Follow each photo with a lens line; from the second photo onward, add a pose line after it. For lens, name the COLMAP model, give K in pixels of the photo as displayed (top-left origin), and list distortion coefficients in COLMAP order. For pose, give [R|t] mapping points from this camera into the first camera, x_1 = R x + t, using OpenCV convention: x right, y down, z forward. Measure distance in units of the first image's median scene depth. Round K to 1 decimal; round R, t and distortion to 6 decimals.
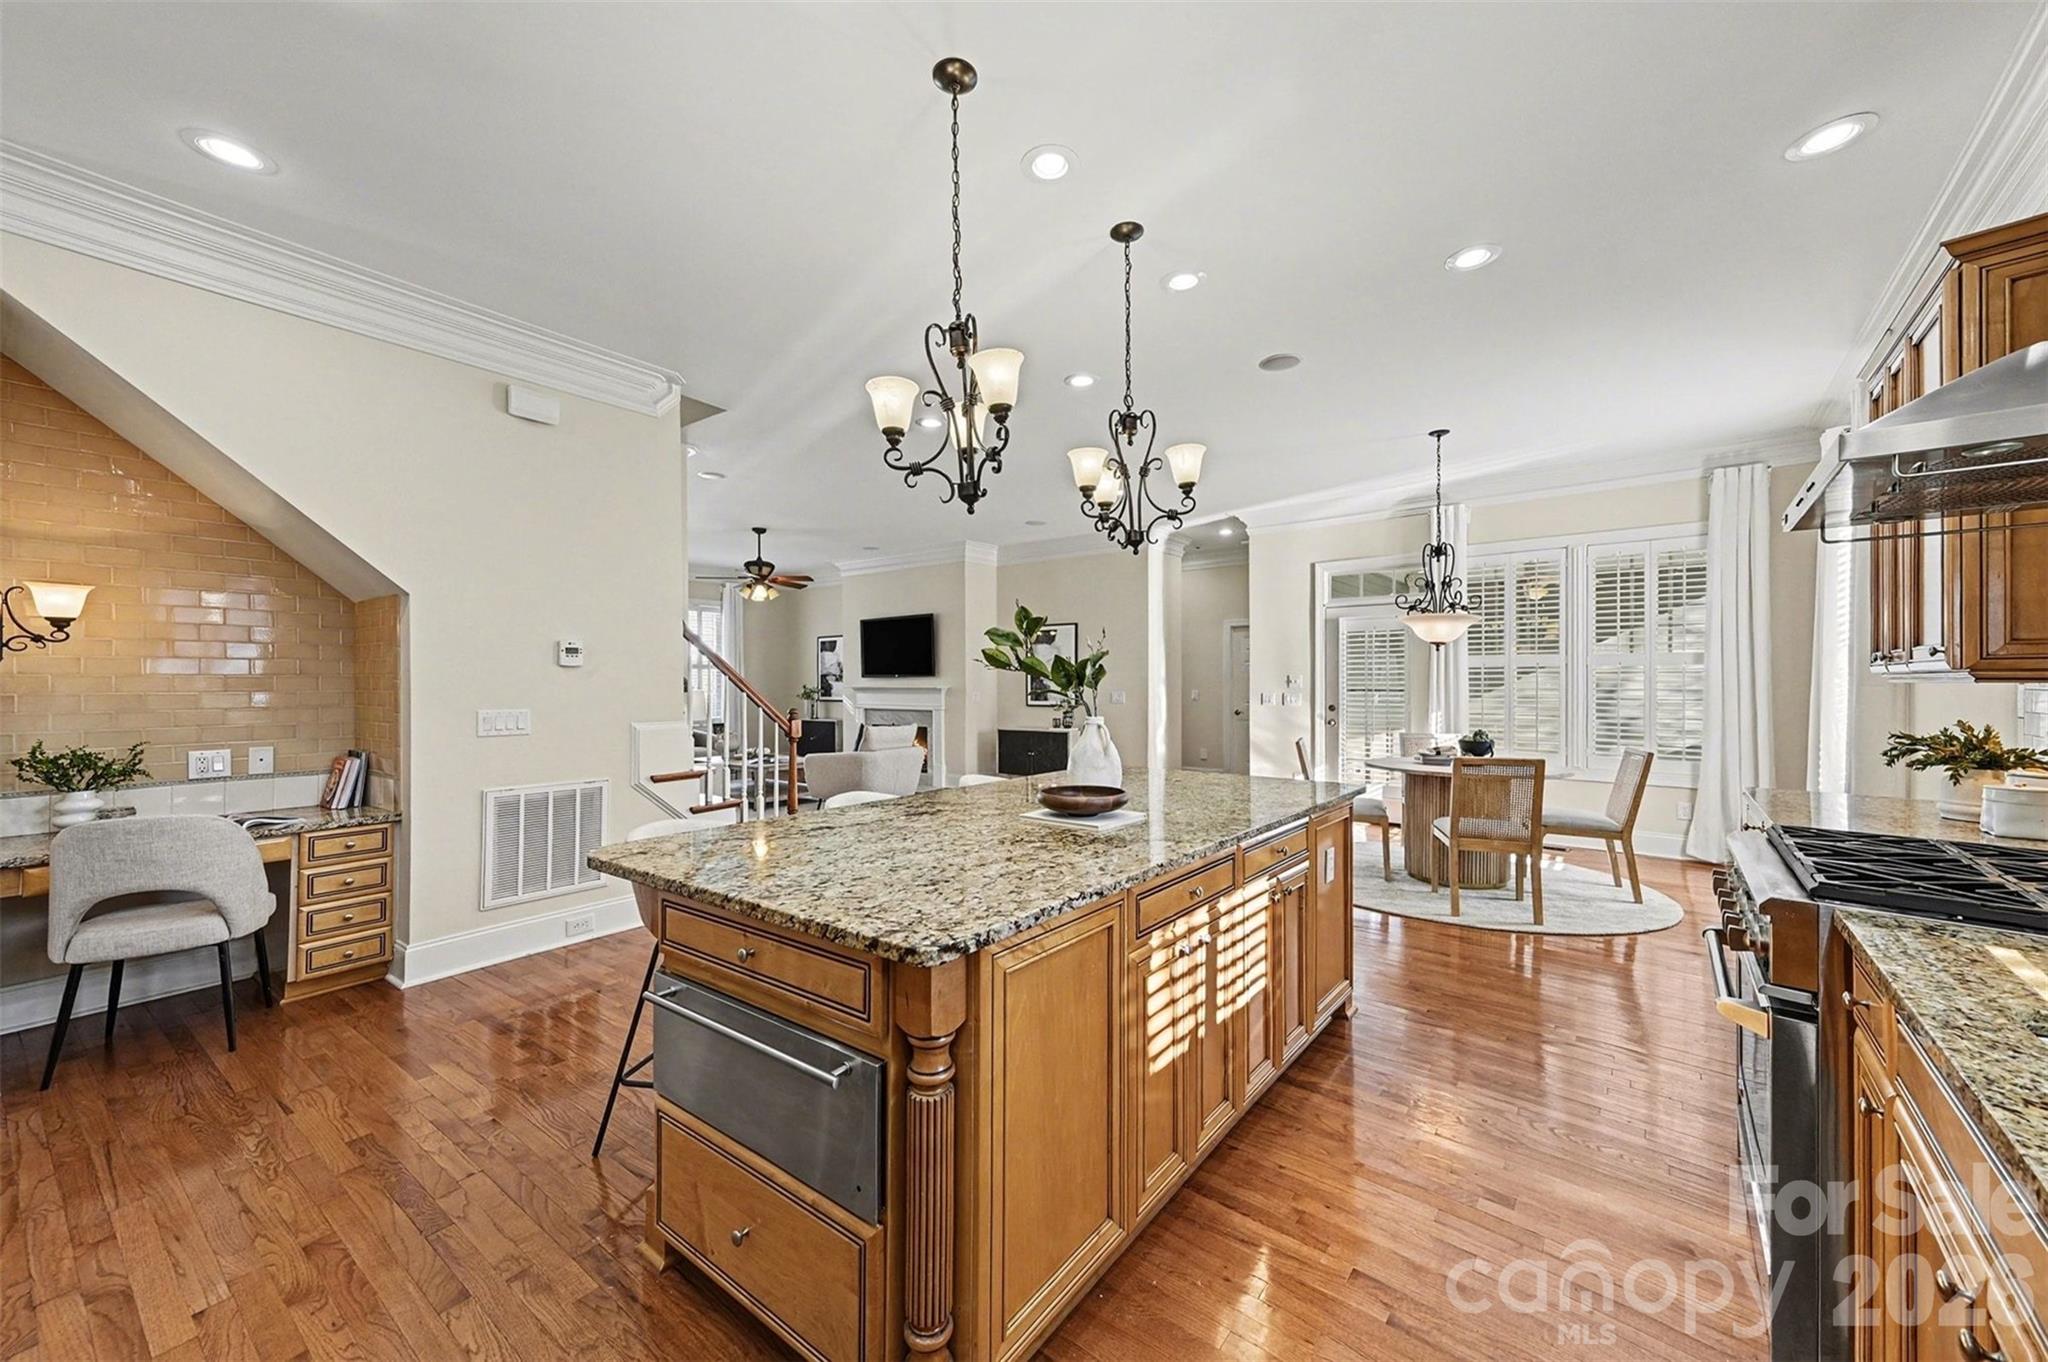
lens RADIAL K [[805.6, 0, 1031.8], [0, 805.6, 684.6], [0, 0, 1]] dist [0.018043, 0.000102]
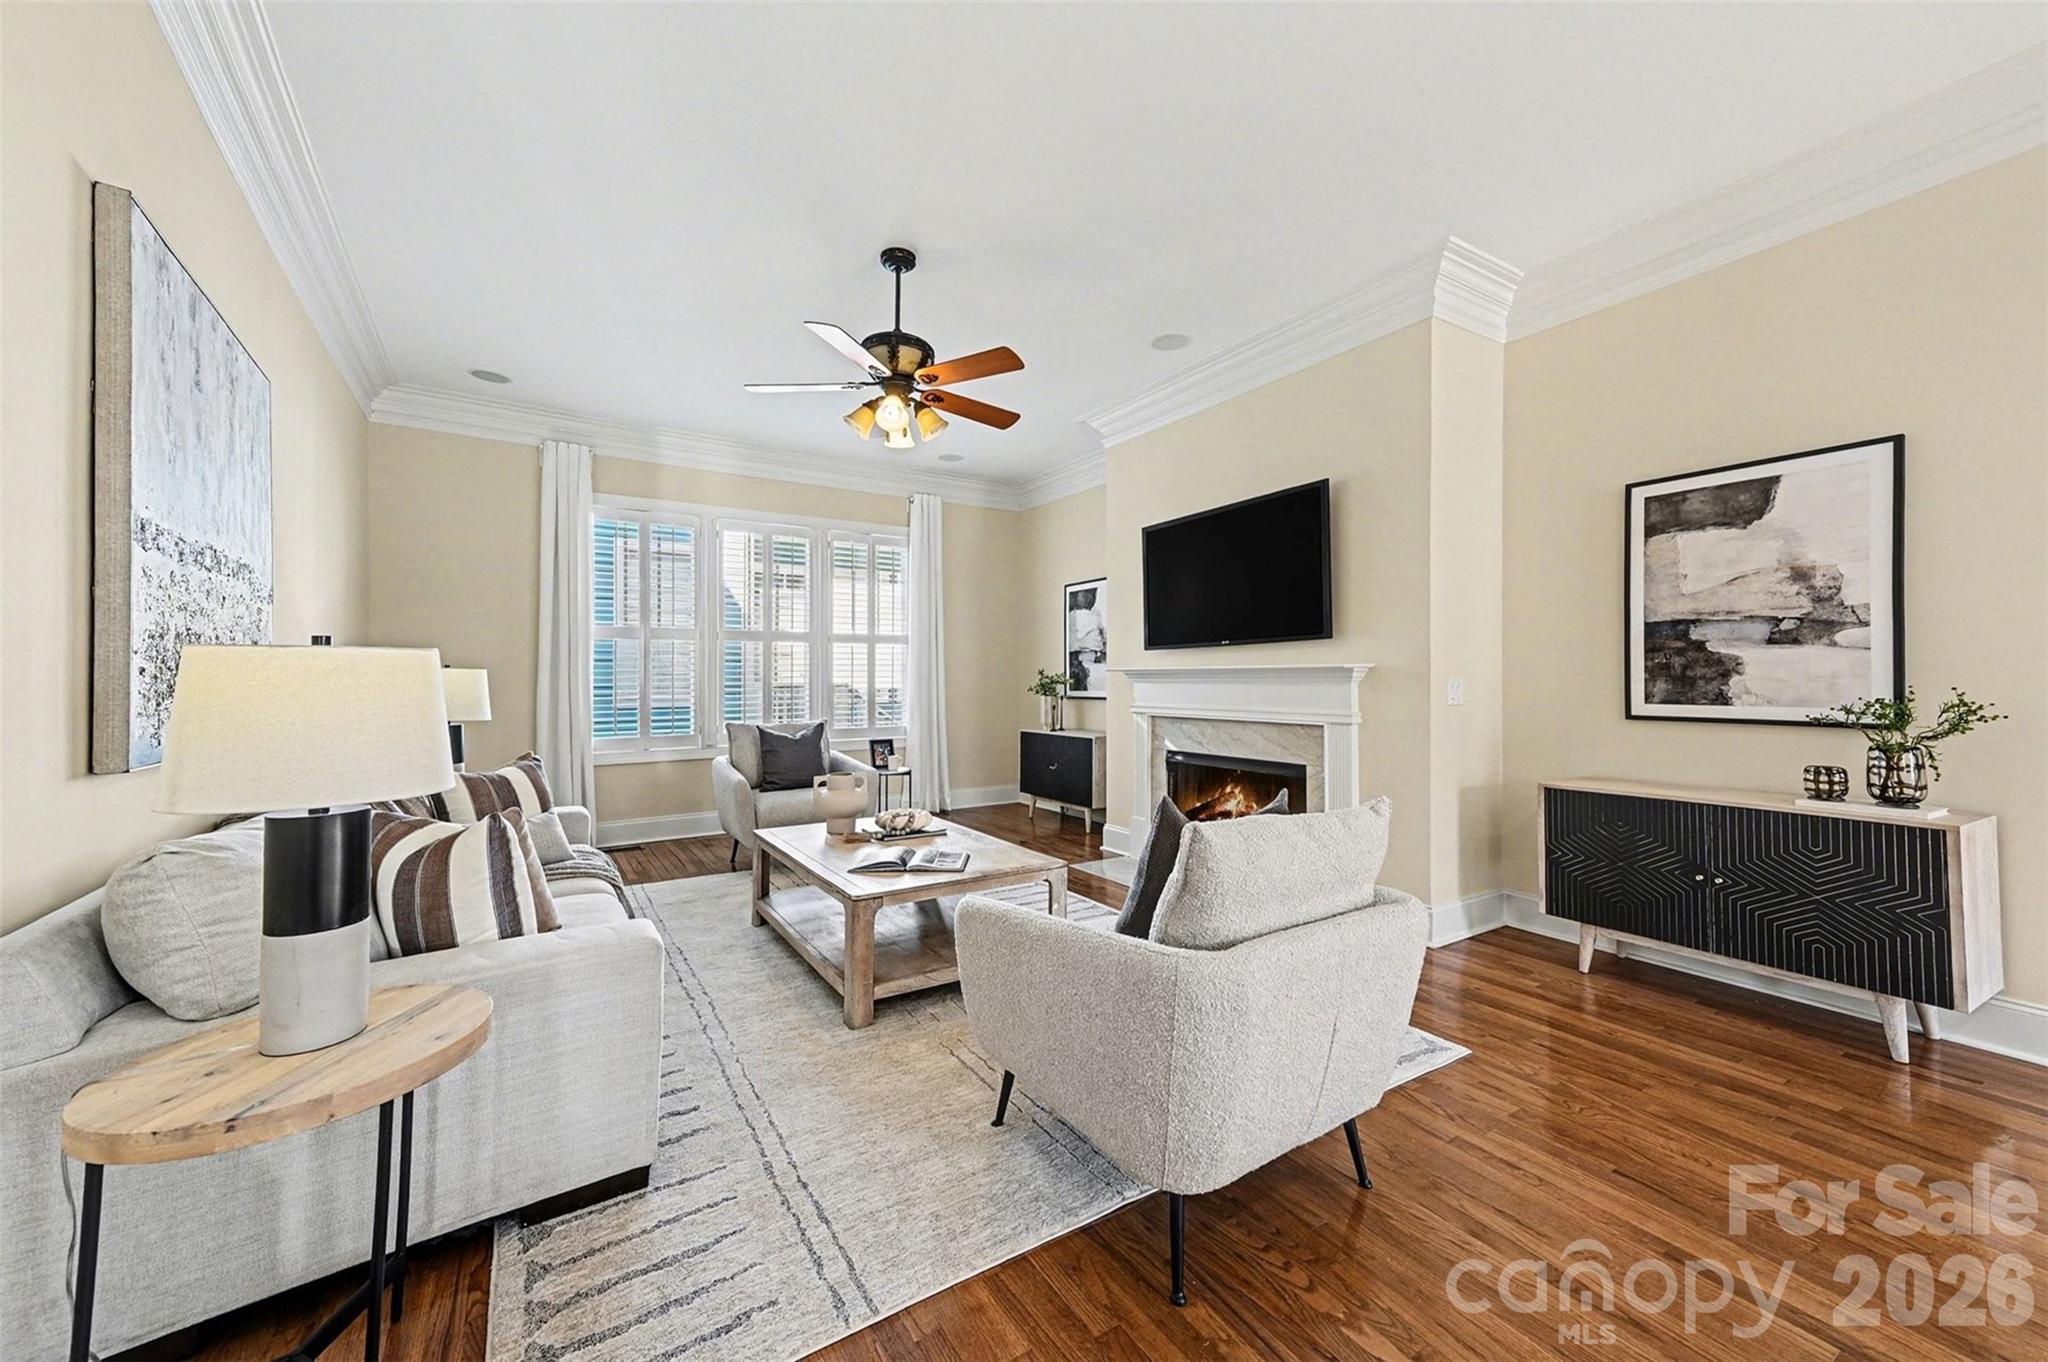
lens RADIAL K [[805.6, 0, 1037.9], [0, 805.6, 675.7], [0, 0, 1]] dist [0.018043, 0.000102]
pose [[0.948274, 0.002855, -0.317439, -0.117290], [-0.006287, 0.999932, -0.009787, 0.011455], [0.317390, 0.011277, 0.948228, 0.518891]]
